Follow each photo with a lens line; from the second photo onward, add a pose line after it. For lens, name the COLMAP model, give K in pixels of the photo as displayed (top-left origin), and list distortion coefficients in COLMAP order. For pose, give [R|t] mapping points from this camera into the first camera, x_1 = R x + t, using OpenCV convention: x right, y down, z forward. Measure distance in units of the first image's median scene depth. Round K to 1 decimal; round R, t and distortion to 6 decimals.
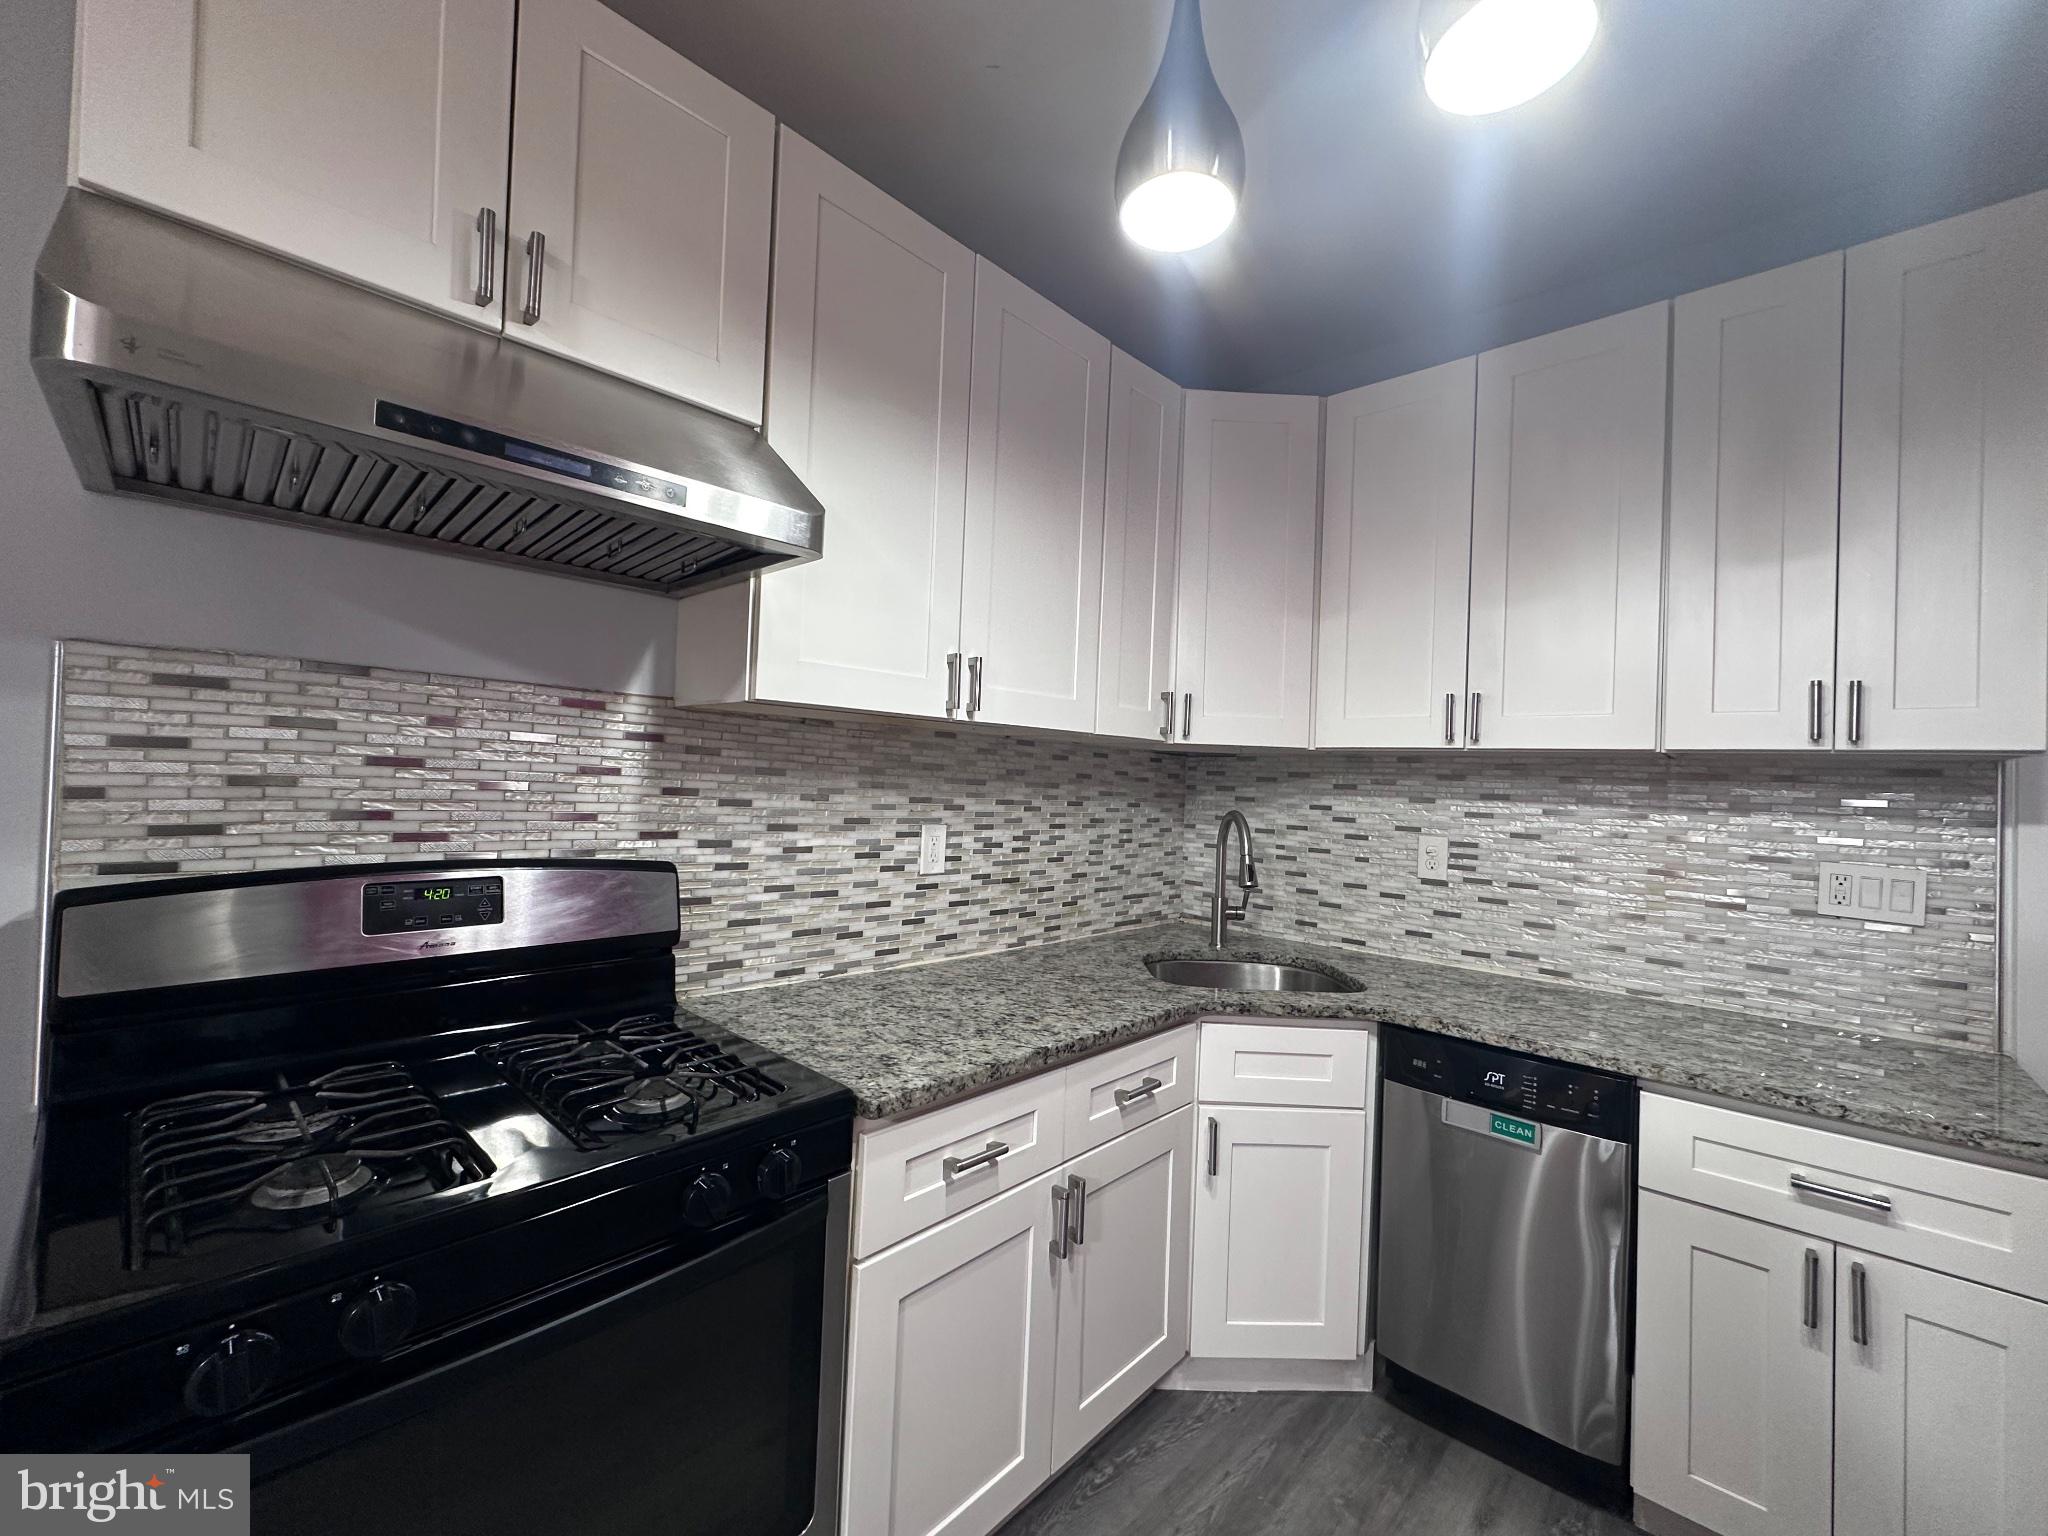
lens RADIAL K [[811.1, 0, 1021.2], [0, 811.1, 766.8], [0, 0, 1]] dist [-0.002340, 0.000778]
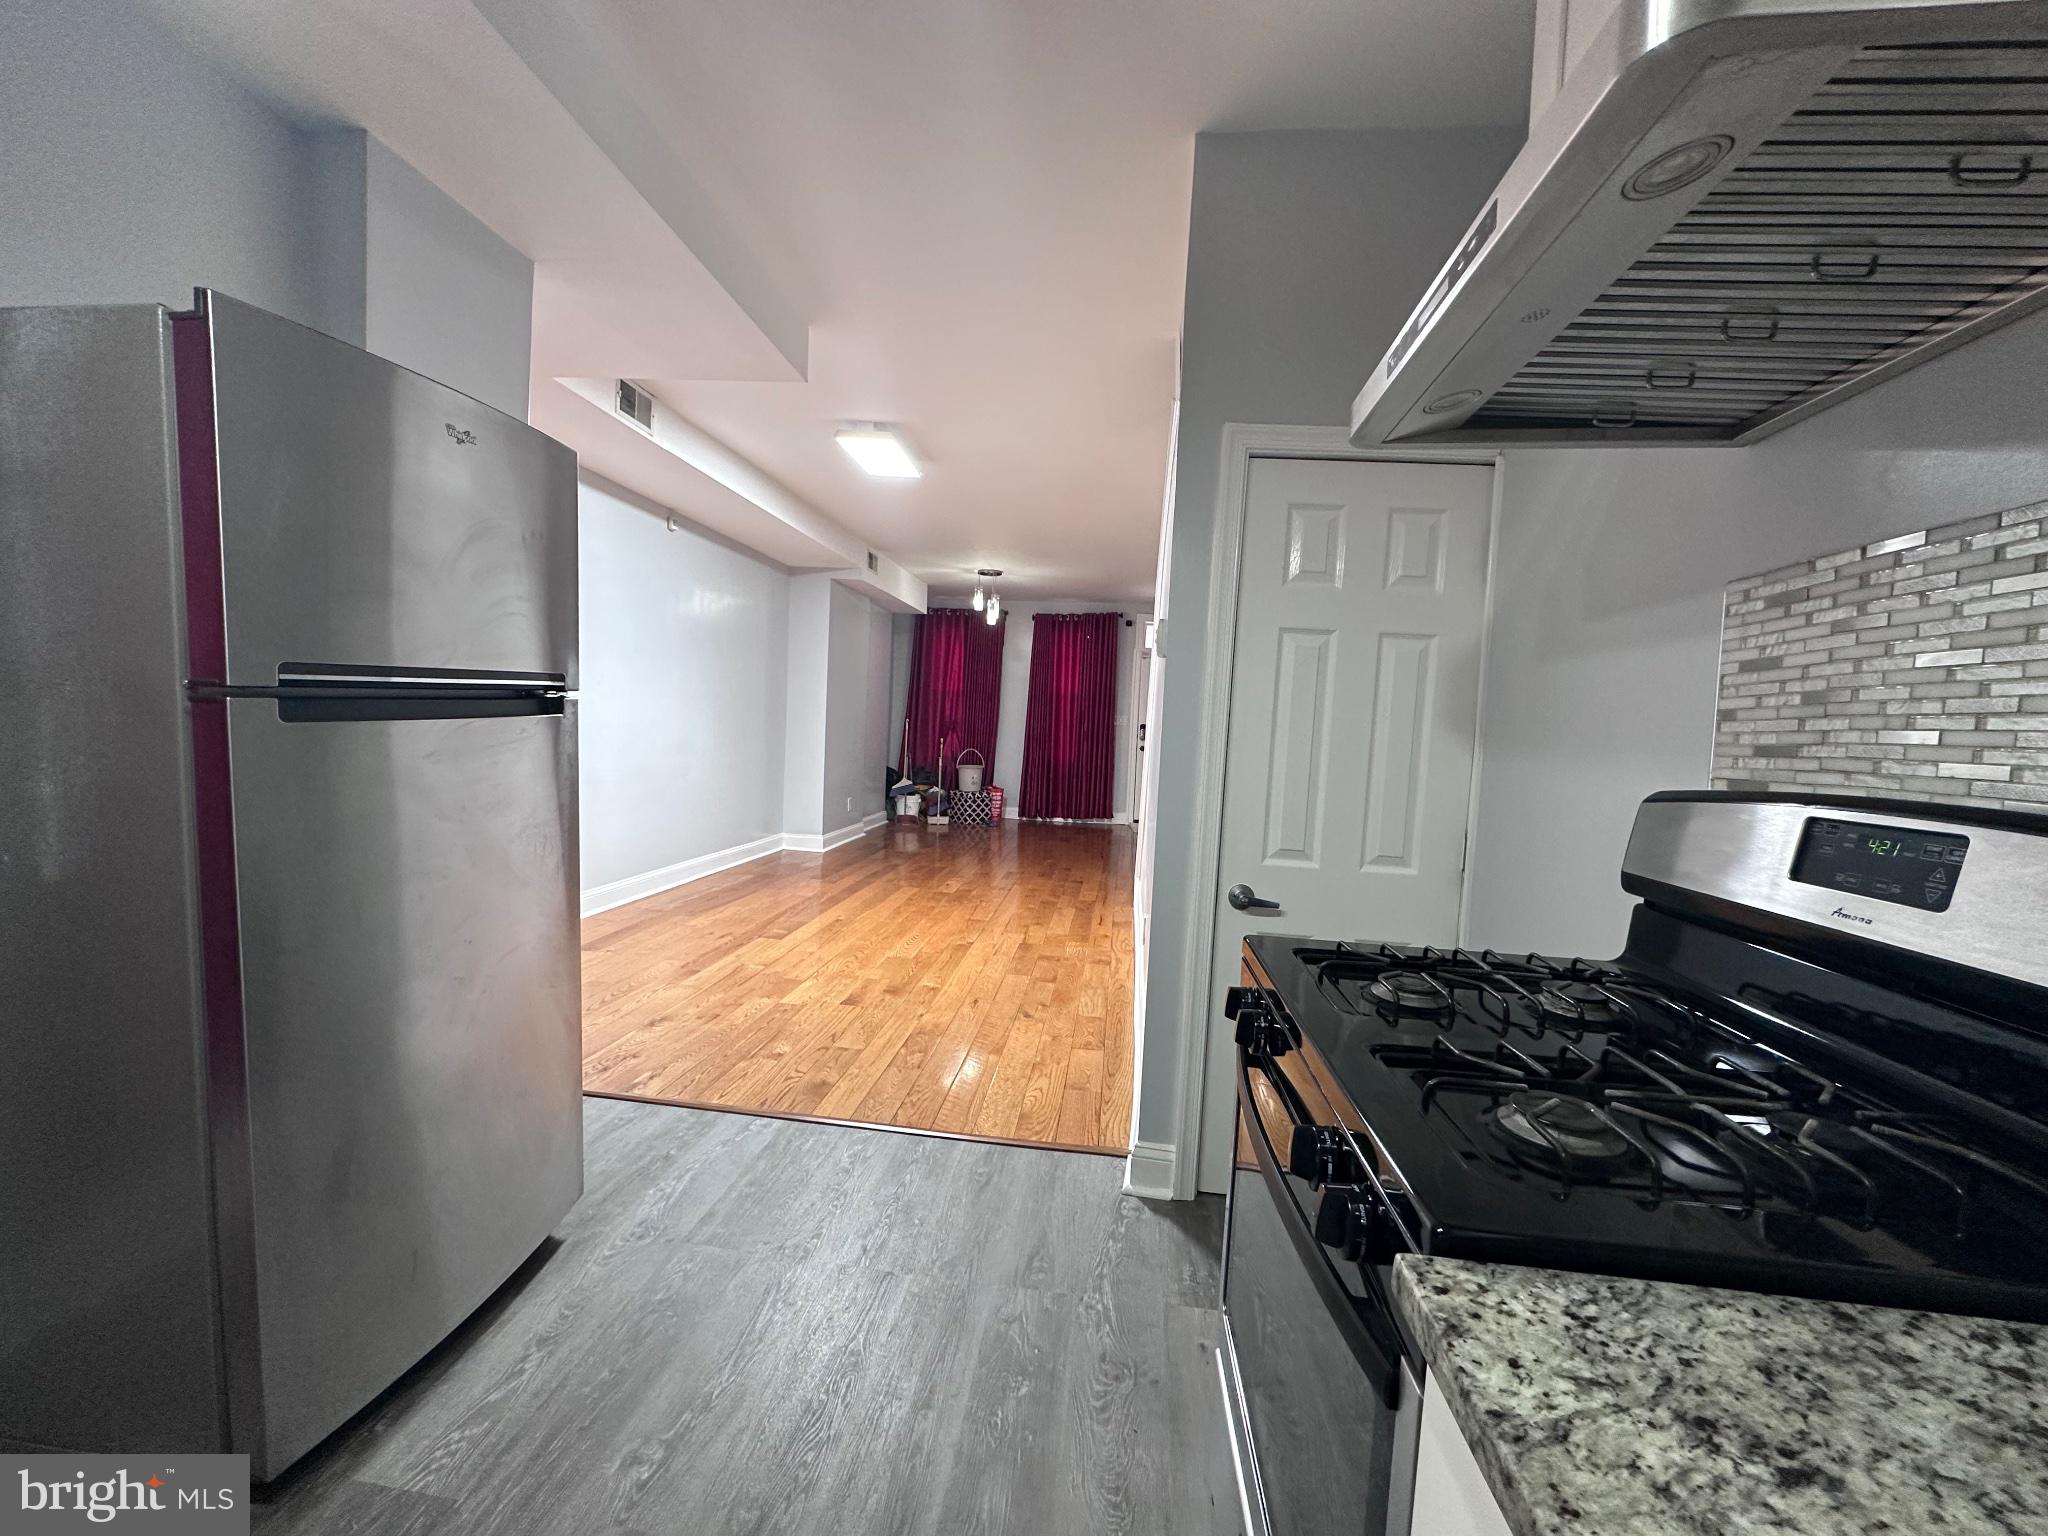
lens RADIAL K [[811.1, 0, 1027.9], [0, 811.1, 770.3], [0, 0, 1]] dist [-0.002340, 0.000778]
pose [[-0.796171, -0.045389, -0.603367, 0.155905], [-0.069195, 0.997470, 0.016270, 0.083047], [0.601102, 0.054704, -0.797297, 0.696032]]
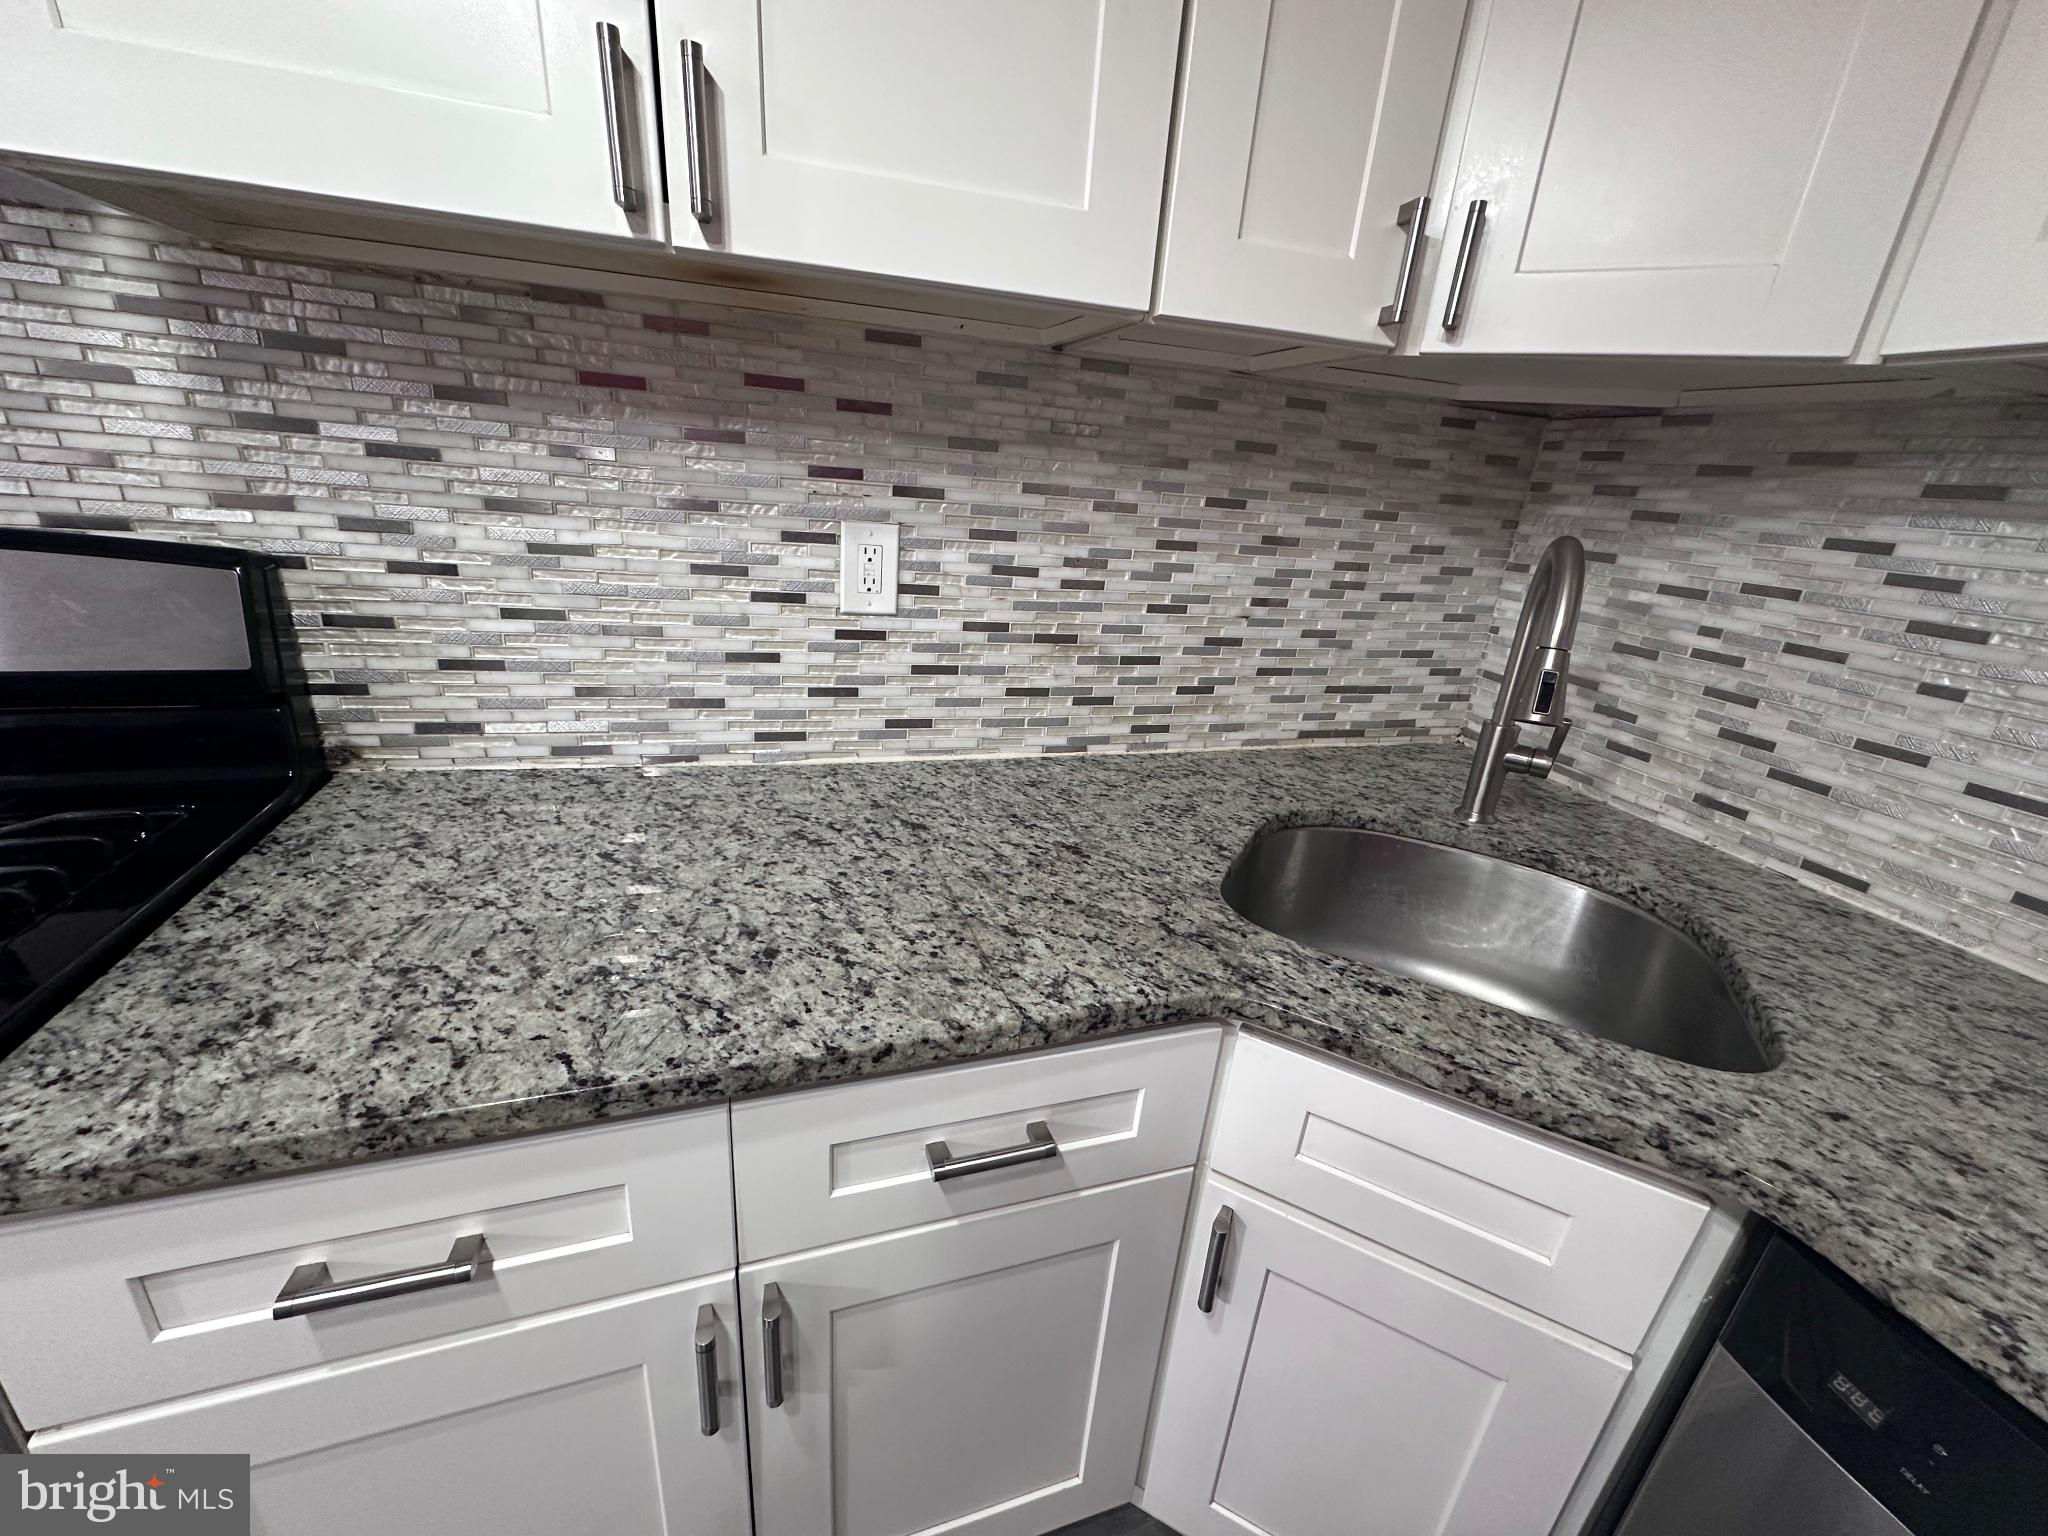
lens RADIAL K [[811.1, 0, 1025.8], [0, 811.1, 766.9], [0, 0, 1]] dist [-0.002340, 0.000778]
pose [[0.881755, 0.189330, -0.432044, 0.257528], [-0.031523, 0.937519, 0.346504, 0.034704], [0.470653, -0.291912, 0.832630, 0.571182]]
